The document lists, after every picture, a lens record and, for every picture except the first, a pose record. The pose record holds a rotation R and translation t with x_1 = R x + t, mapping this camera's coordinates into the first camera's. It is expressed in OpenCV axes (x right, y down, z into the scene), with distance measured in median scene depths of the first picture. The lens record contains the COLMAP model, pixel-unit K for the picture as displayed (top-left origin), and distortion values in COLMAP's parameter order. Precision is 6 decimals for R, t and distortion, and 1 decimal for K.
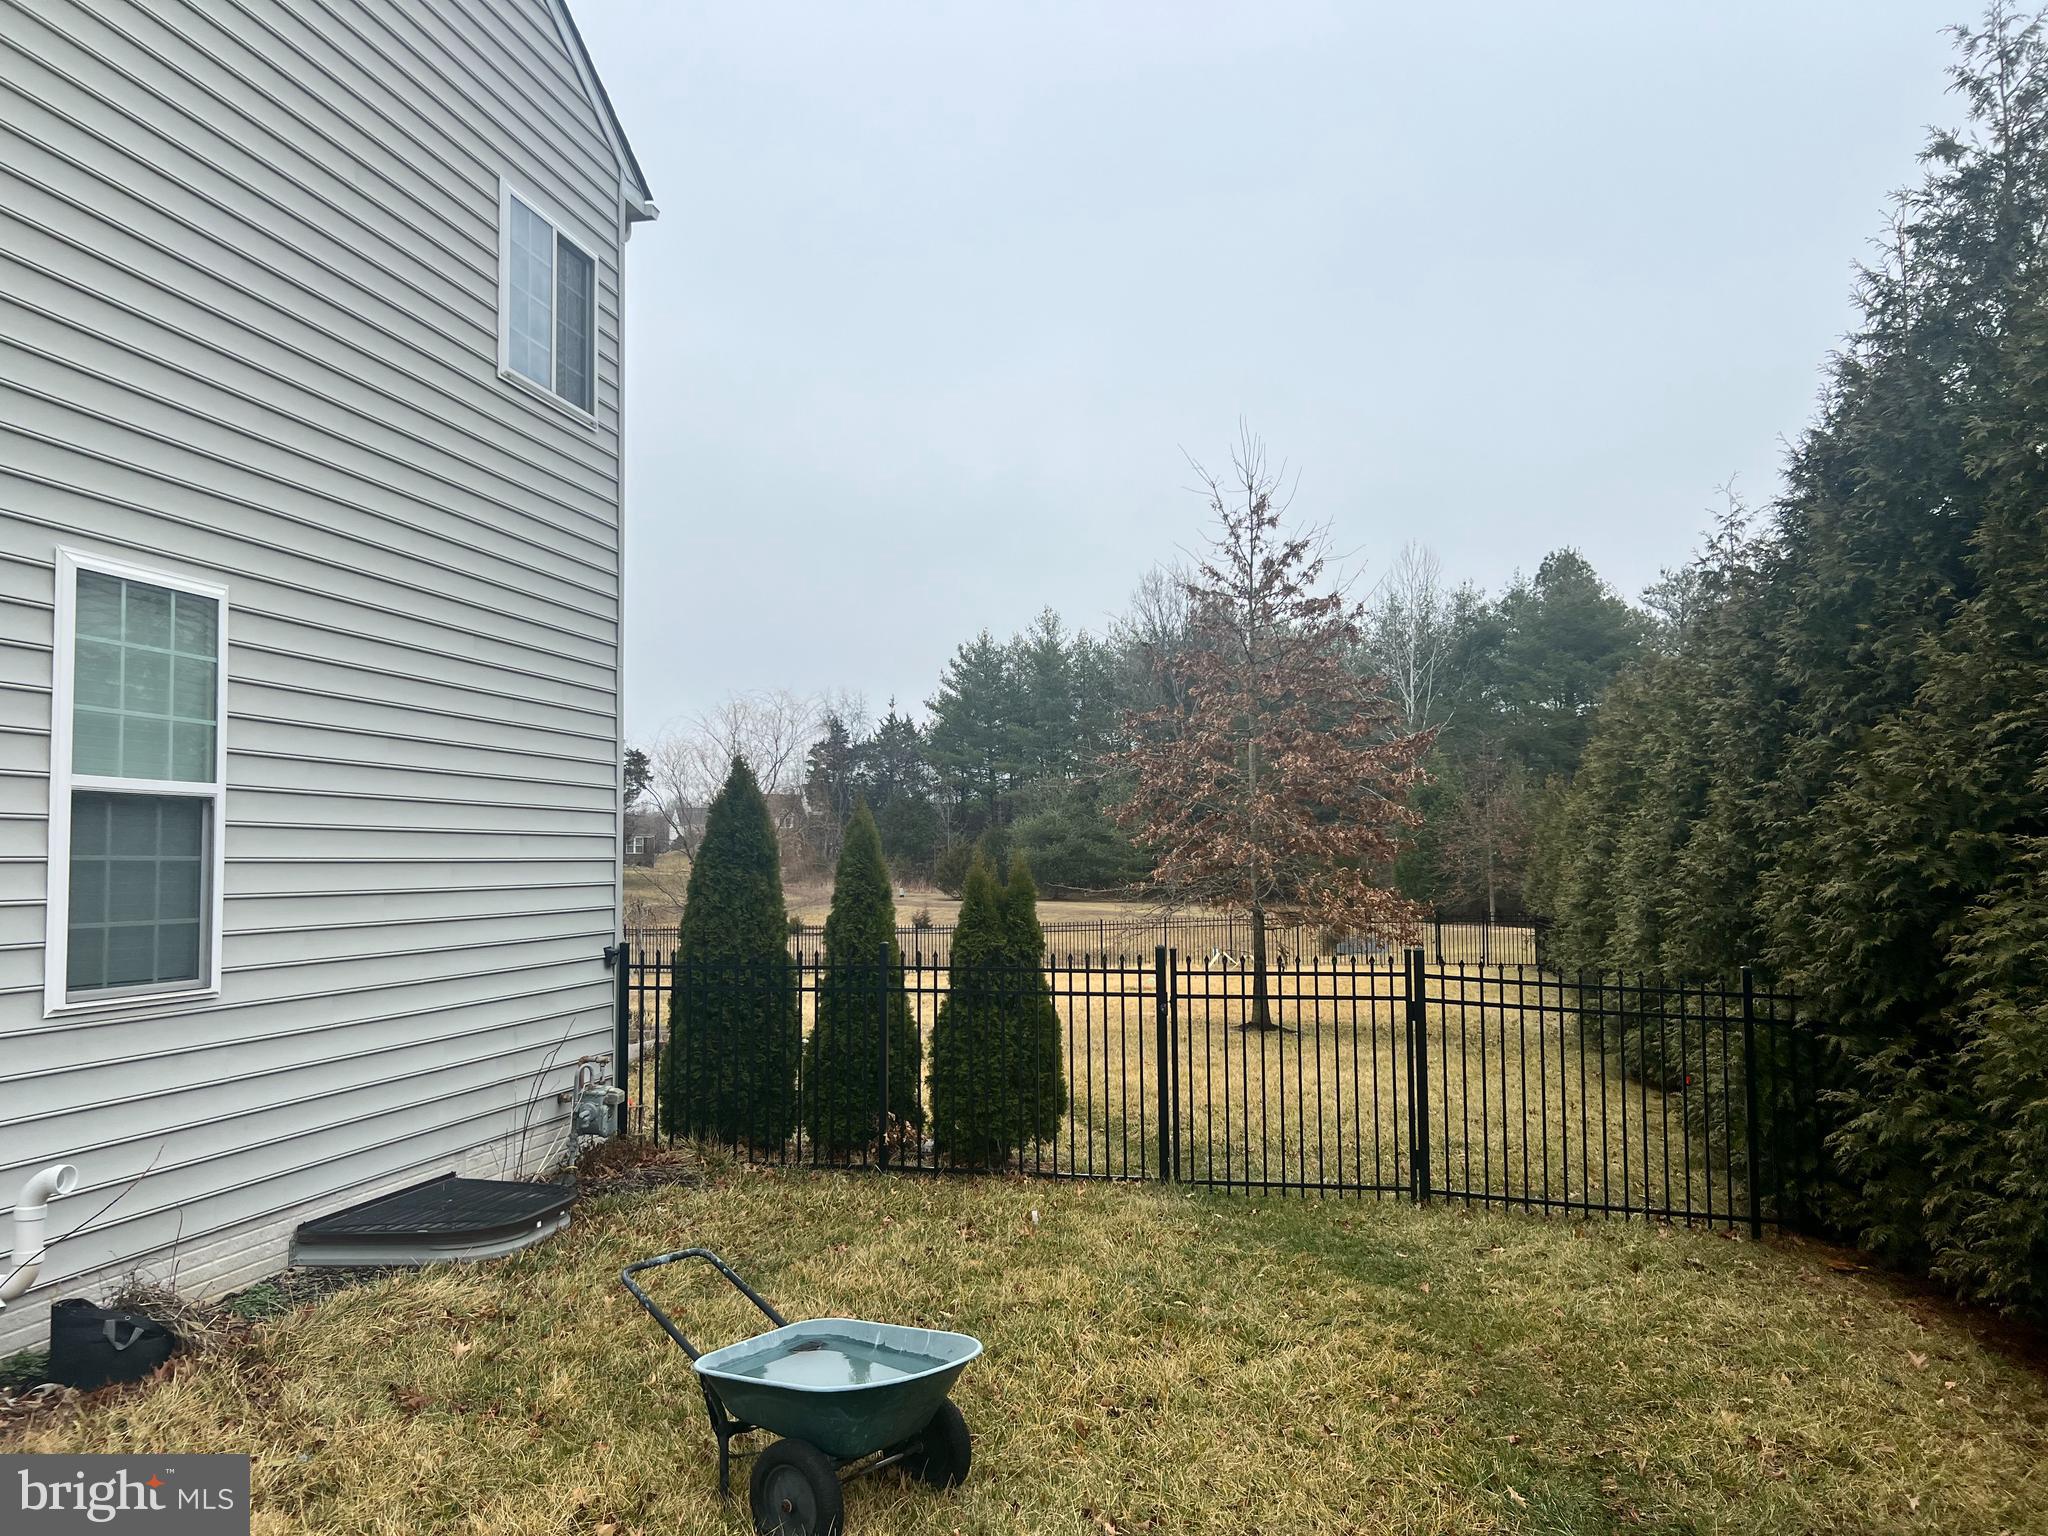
lens RADIAL K [[1535.7, 0, 1023.5], [0, 1535.7, 769.0], [0, 0, 1]] dist [0.026641, -0.029281]
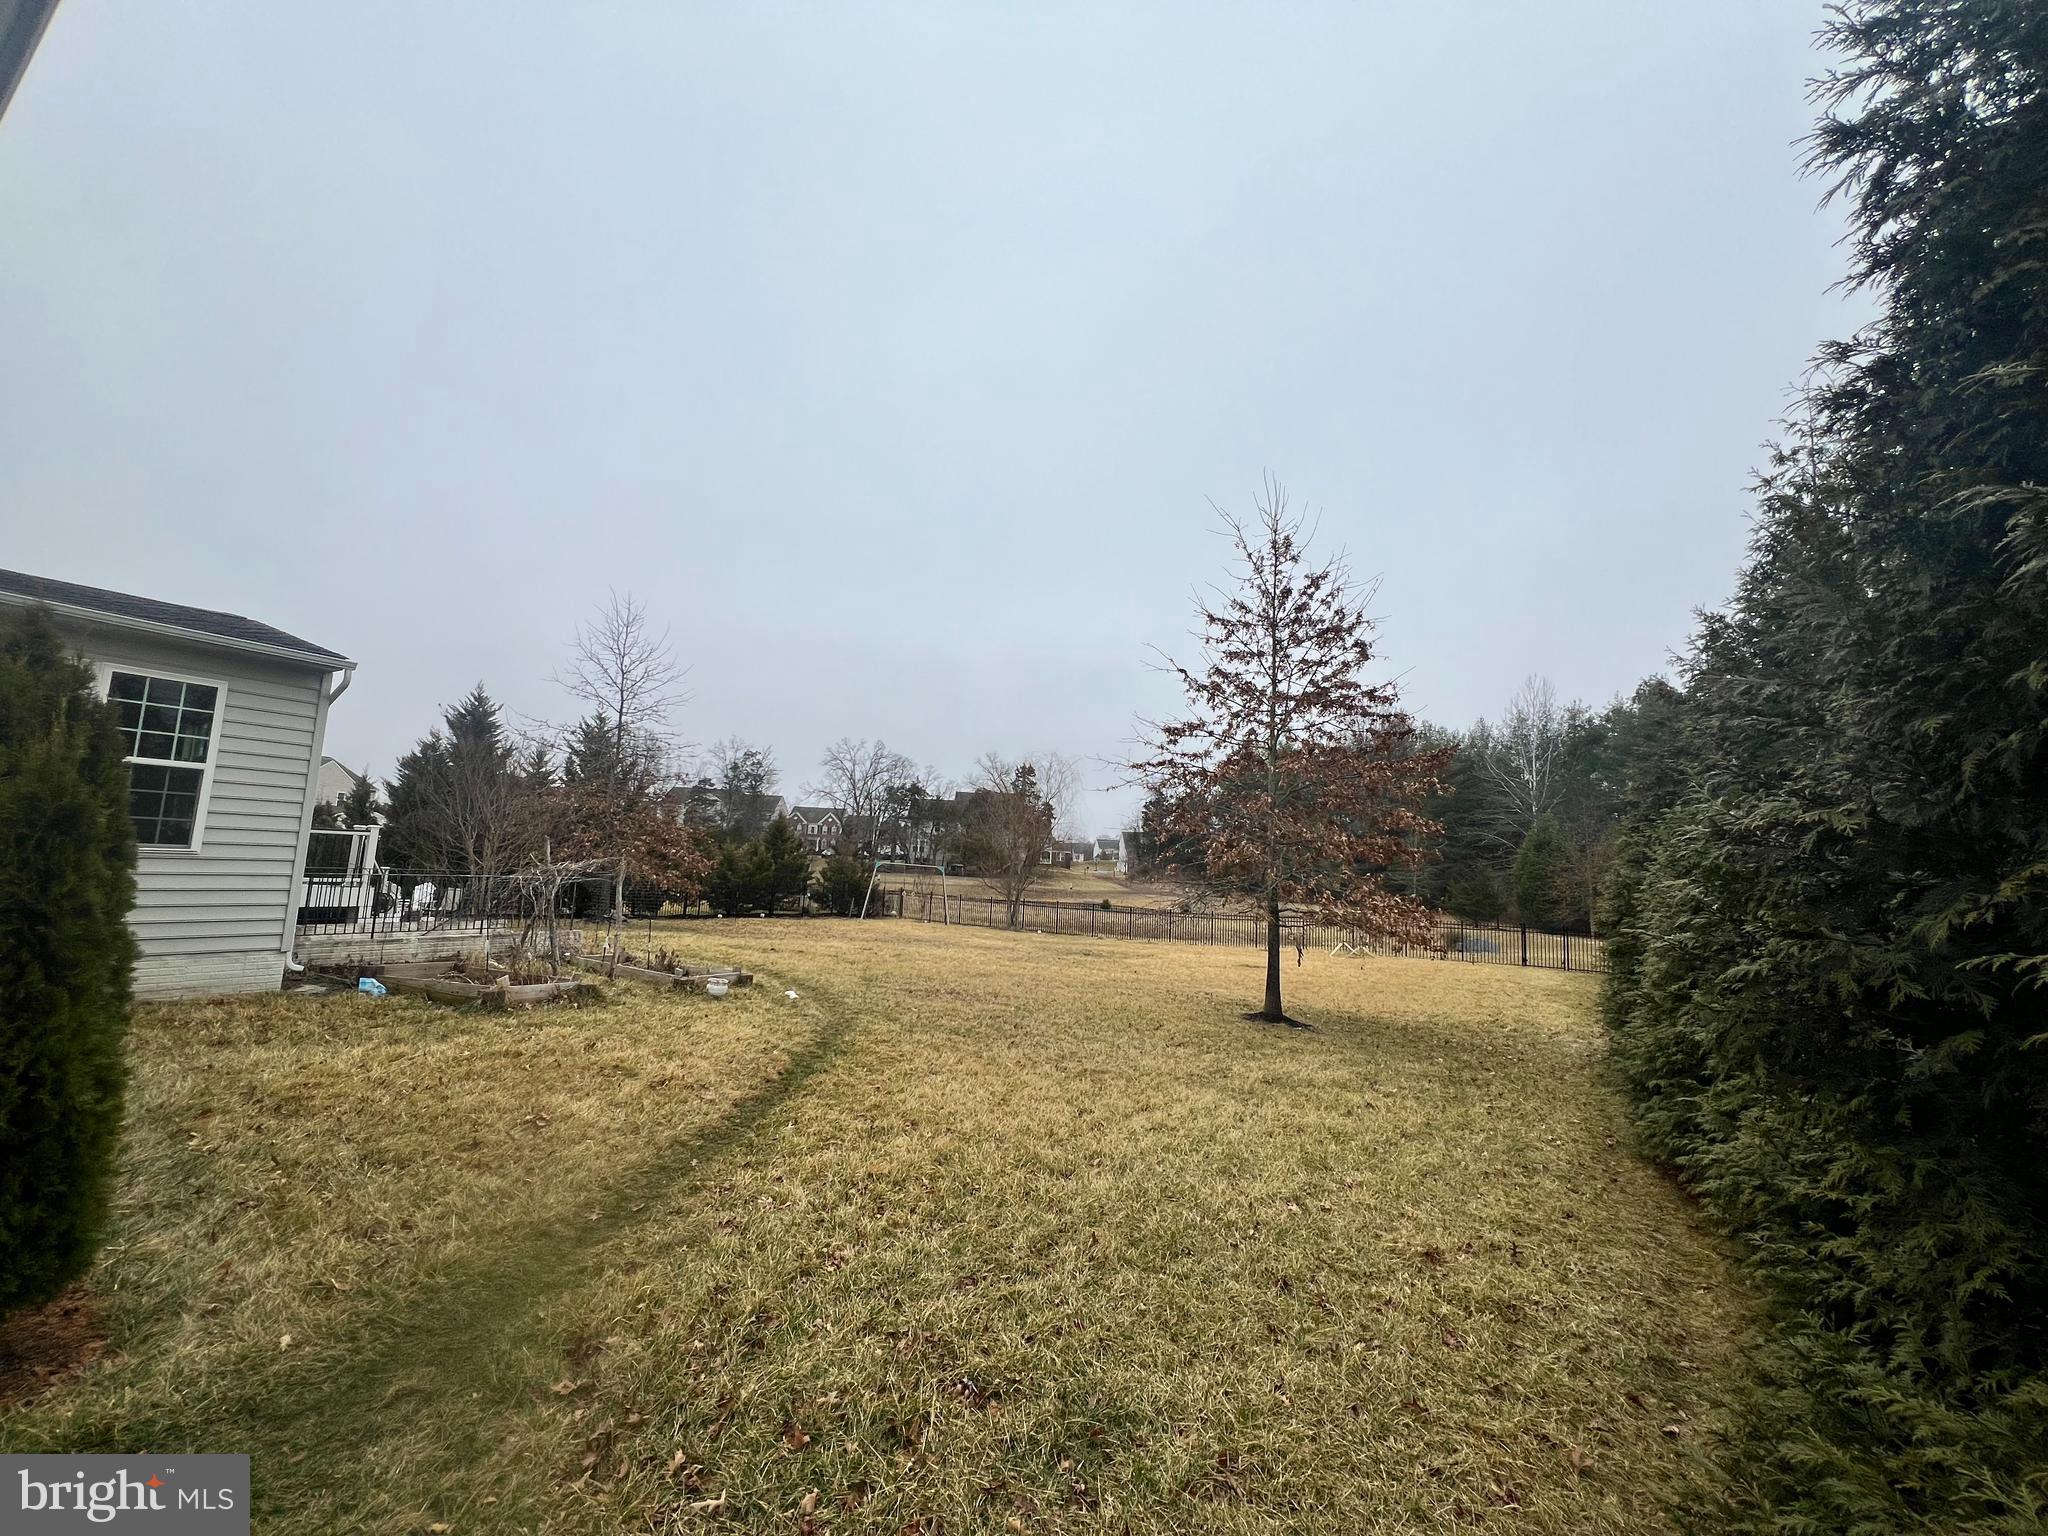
lens RADIAL K [[816.9, 0, 1025.2], [0, 816.9, 775.4], [0, 0, 1]] dist [-0.001297, -0.000137]
pose [[0.946068, 0.017735, -0.323481, 0.052002], [-0.036062, 0.998060, -0.050748, 0.010453], [0.321954, 0.059677, 0.944873, 0.116956]]
